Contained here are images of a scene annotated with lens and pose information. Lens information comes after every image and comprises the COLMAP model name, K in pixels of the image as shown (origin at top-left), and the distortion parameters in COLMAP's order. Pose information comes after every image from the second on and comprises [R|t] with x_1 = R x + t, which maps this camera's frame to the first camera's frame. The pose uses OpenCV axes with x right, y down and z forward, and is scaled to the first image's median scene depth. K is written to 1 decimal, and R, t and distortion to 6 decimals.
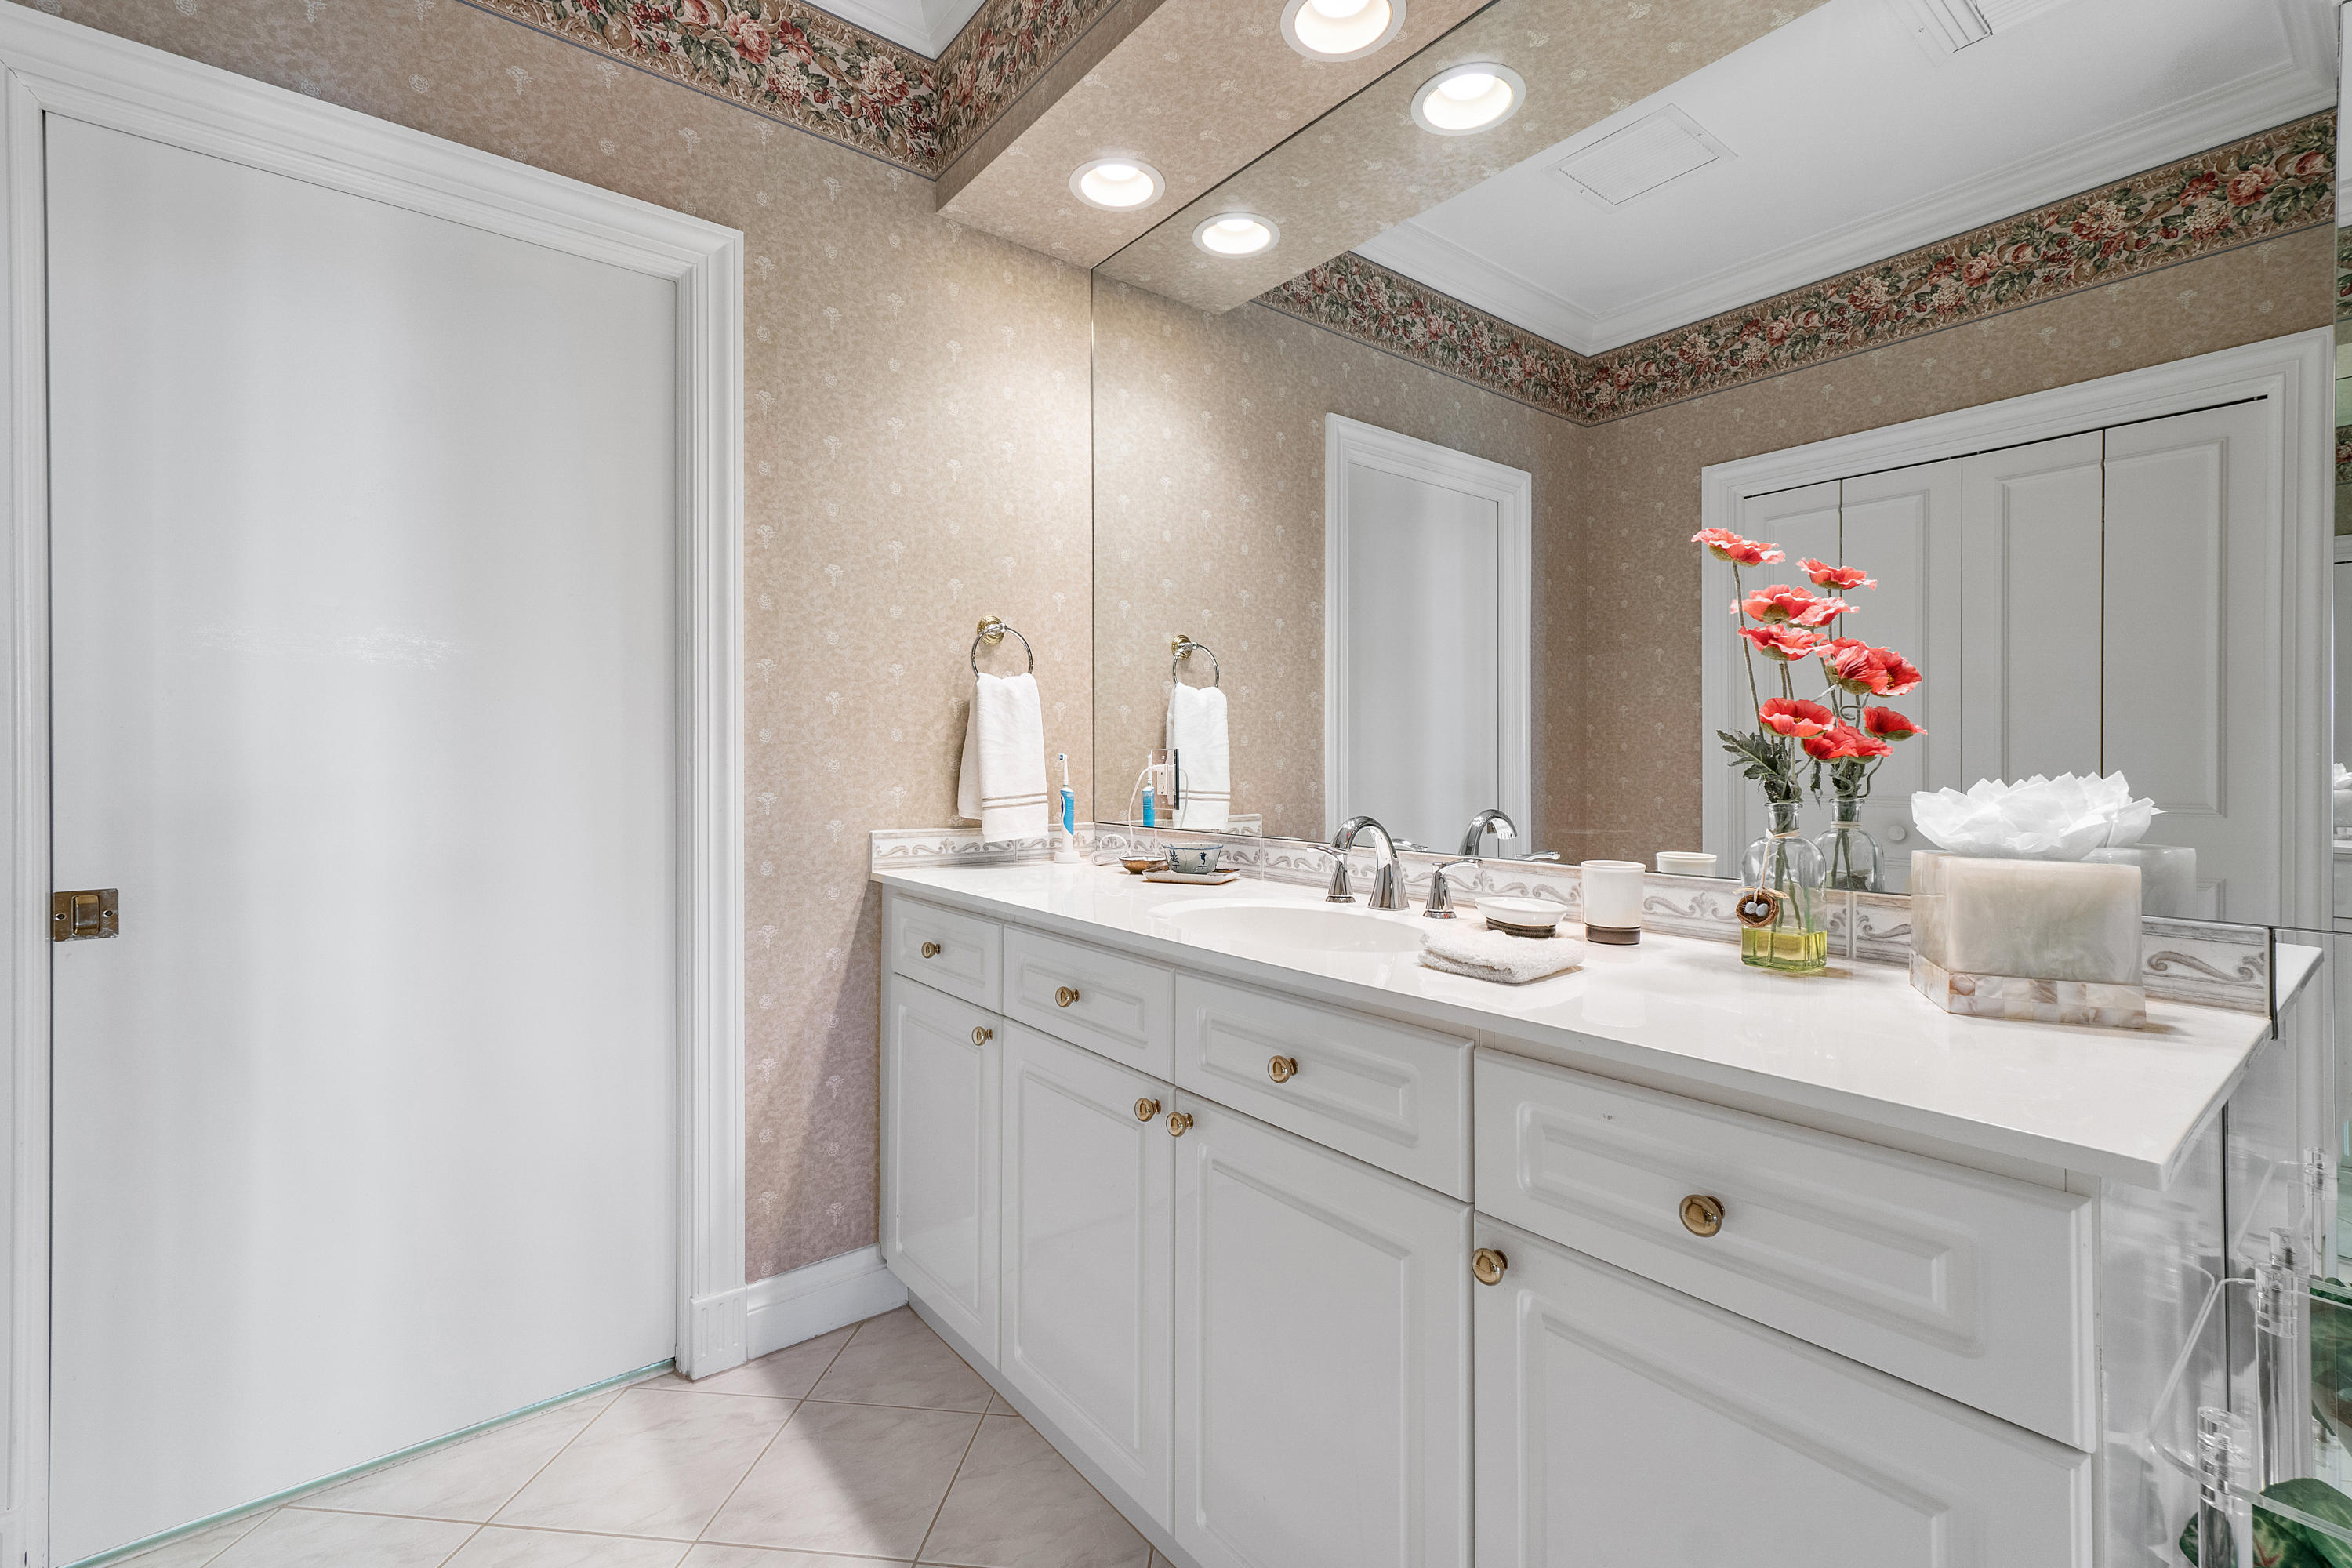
lens RADIAL K [[1022.9, 0, 1179.1], [0, 1022.9, 774.2], [0, 0, 1]] dist [0.002052, 0.001029]
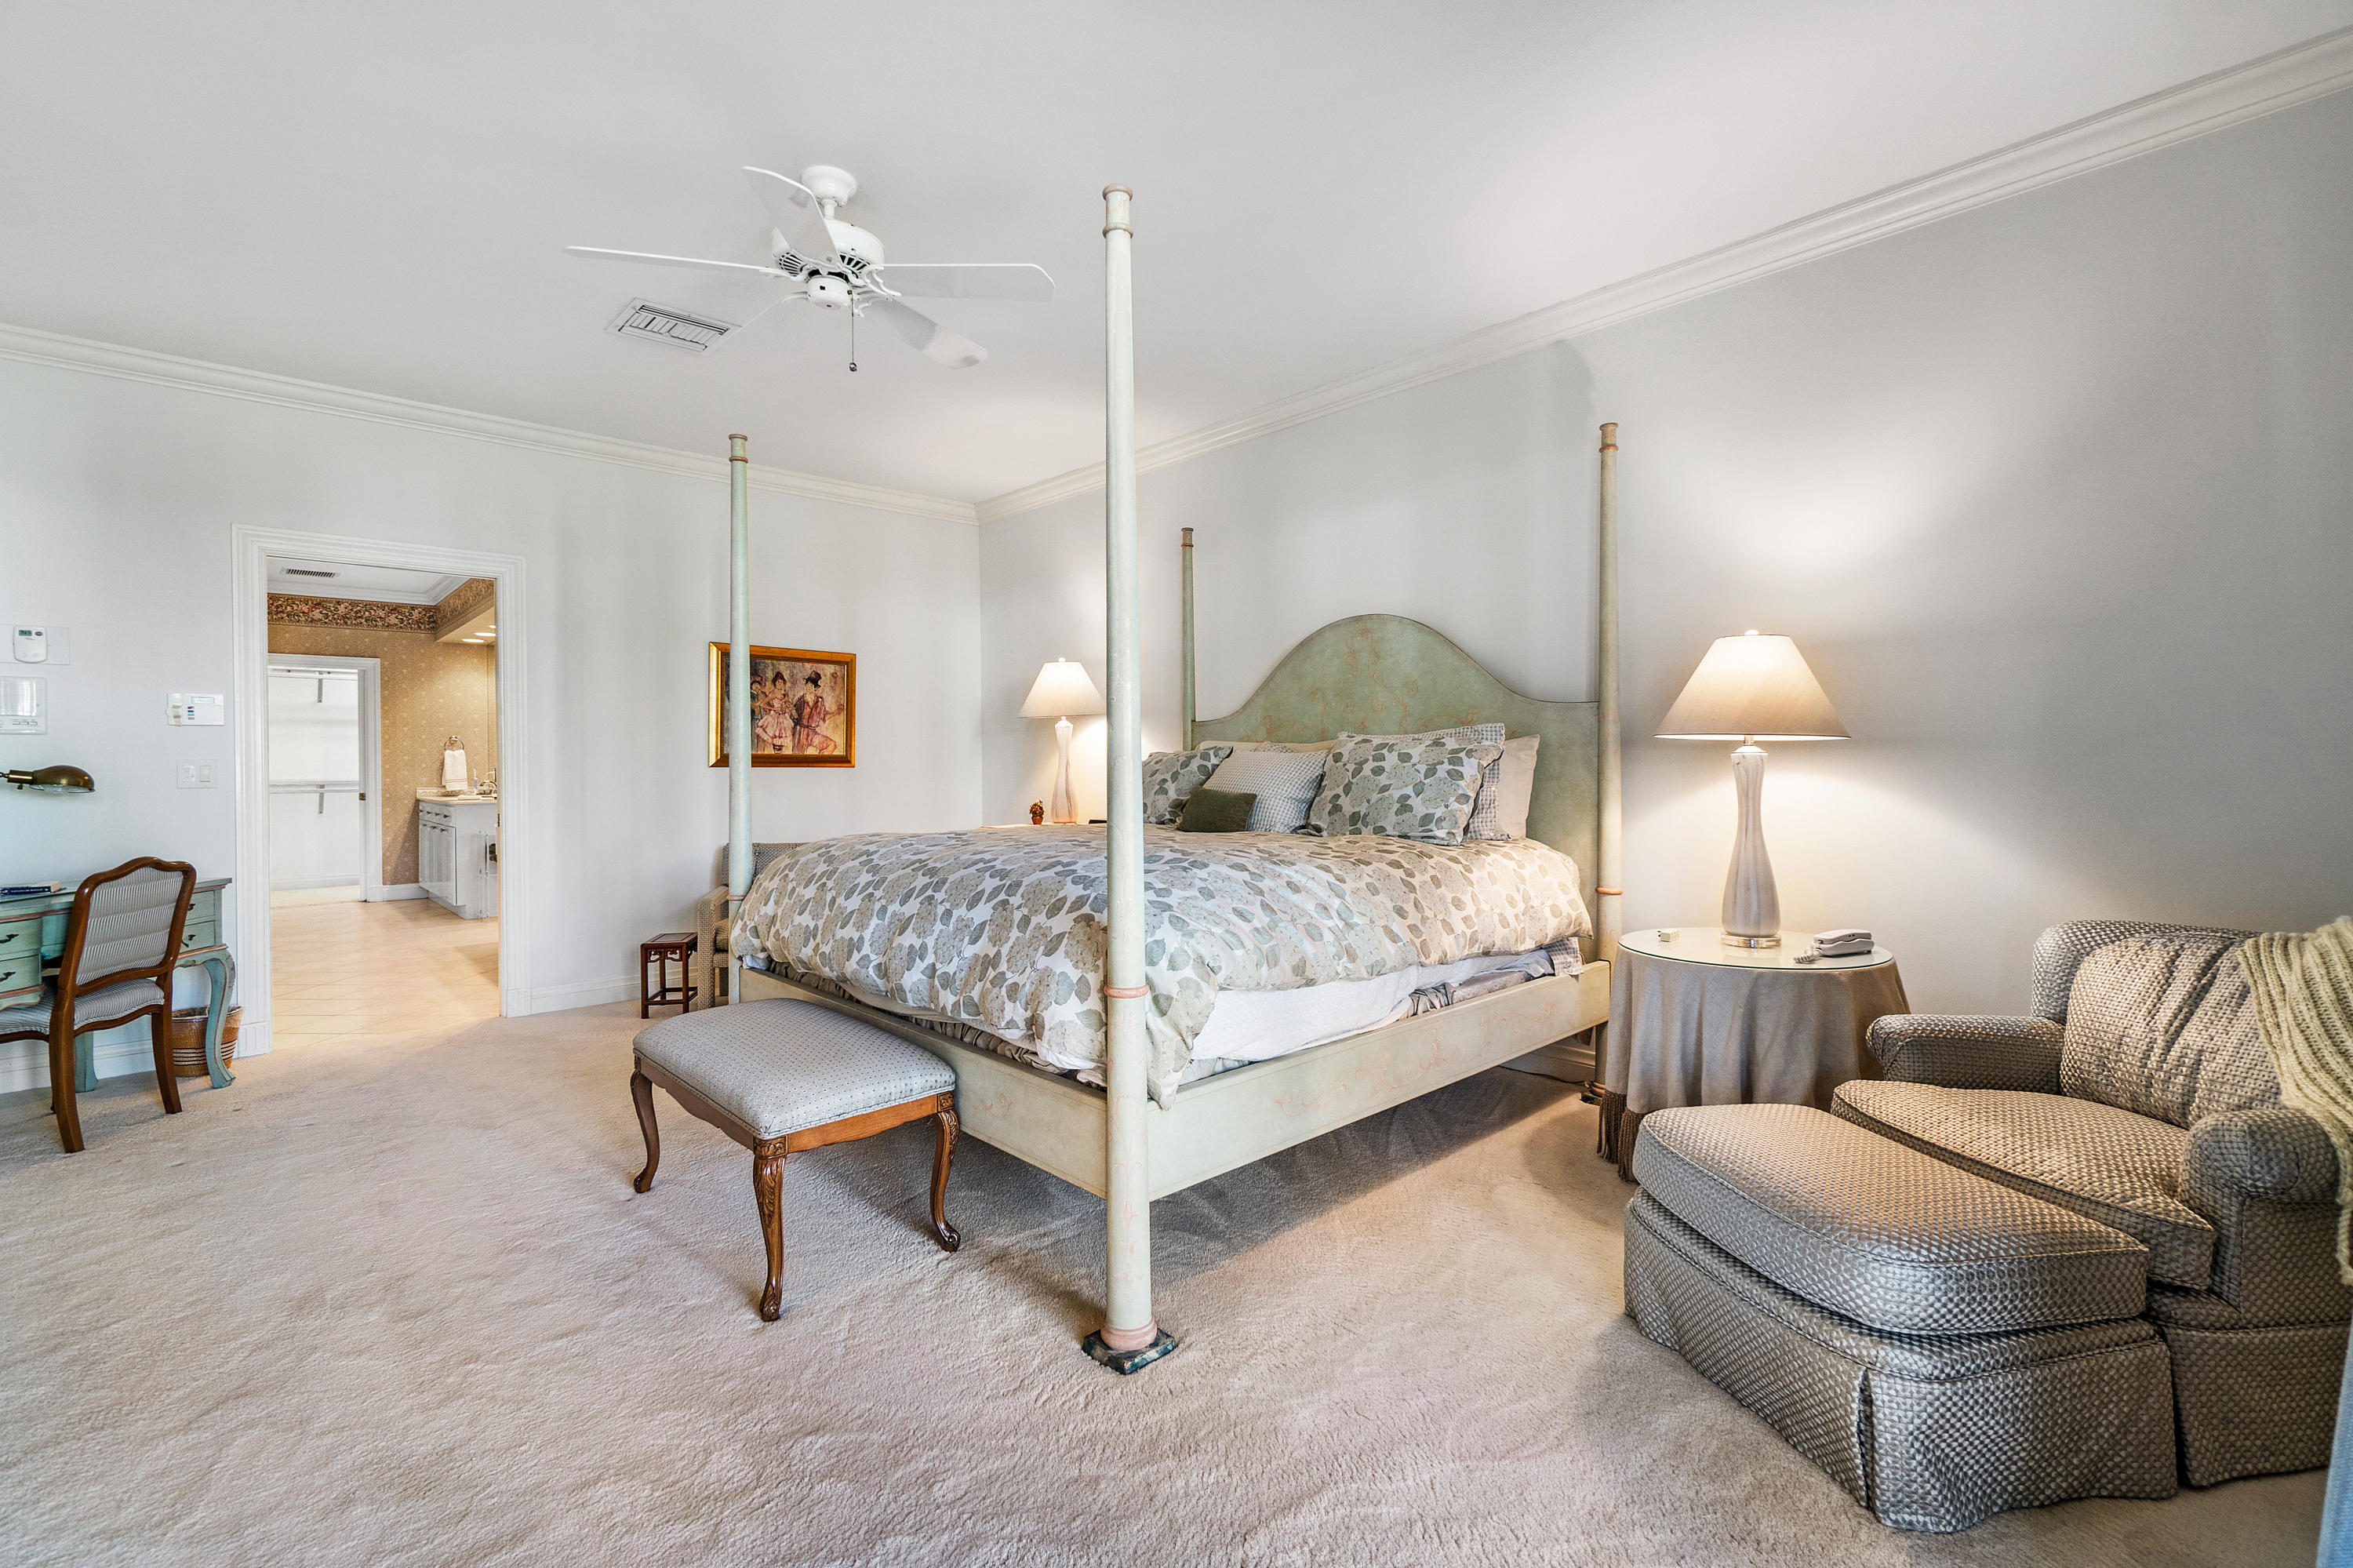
lens RADIAL K [[1023.4, 0, 1173.0], [0, 1023.4, 776.9], [0, 0, 1]] dist [0.002052, 0.001029]
pose [[0.996477, -0.001666, 0.083848, 2.591650], [0.001276, 0.999988, 0.004713, -0.007062], [-0.083855, -0.004589, 0.996467, -3.686345]]
